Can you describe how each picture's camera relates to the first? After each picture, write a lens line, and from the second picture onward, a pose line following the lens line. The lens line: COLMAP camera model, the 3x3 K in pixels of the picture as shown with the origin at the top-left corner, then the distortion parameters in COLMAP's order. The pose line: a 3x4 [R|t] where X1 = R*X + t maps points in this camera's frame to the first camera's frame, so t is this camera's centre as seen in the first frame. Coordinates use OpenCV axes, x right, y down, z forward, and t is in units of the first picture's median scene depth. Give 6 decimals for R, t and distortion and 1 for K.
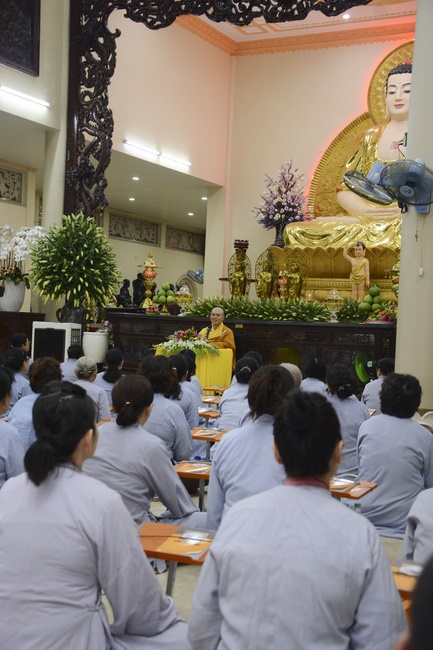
lens RADIAL K [[1058.6, 0, 216.5], [0, 1058.6, 325.0], [0, 0, 1]] dist [0.395757, 0.075645]
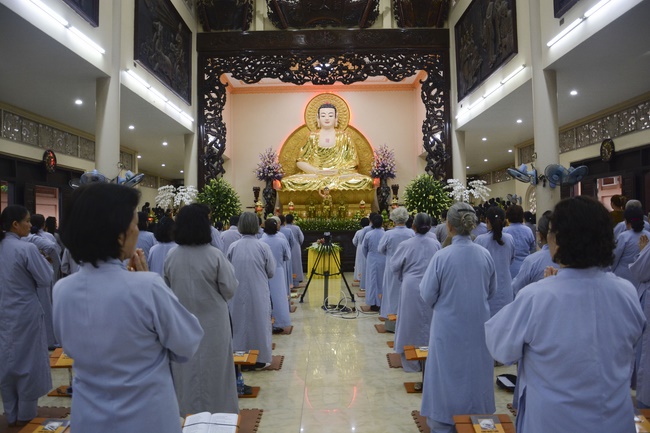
lens RADIAL K [[526.1, 0, 325.0], [0, 526.1, 216.5], [0, 0, 1]] dist [-0.003275, -0.000406]
pose [[0.892550, -0.056798, 0.447358, -0.359805], [0.056328, 0.998309, 0.014366, -0.038864], [-0.447417, 0.012376, 0.894240, 0.099506]]
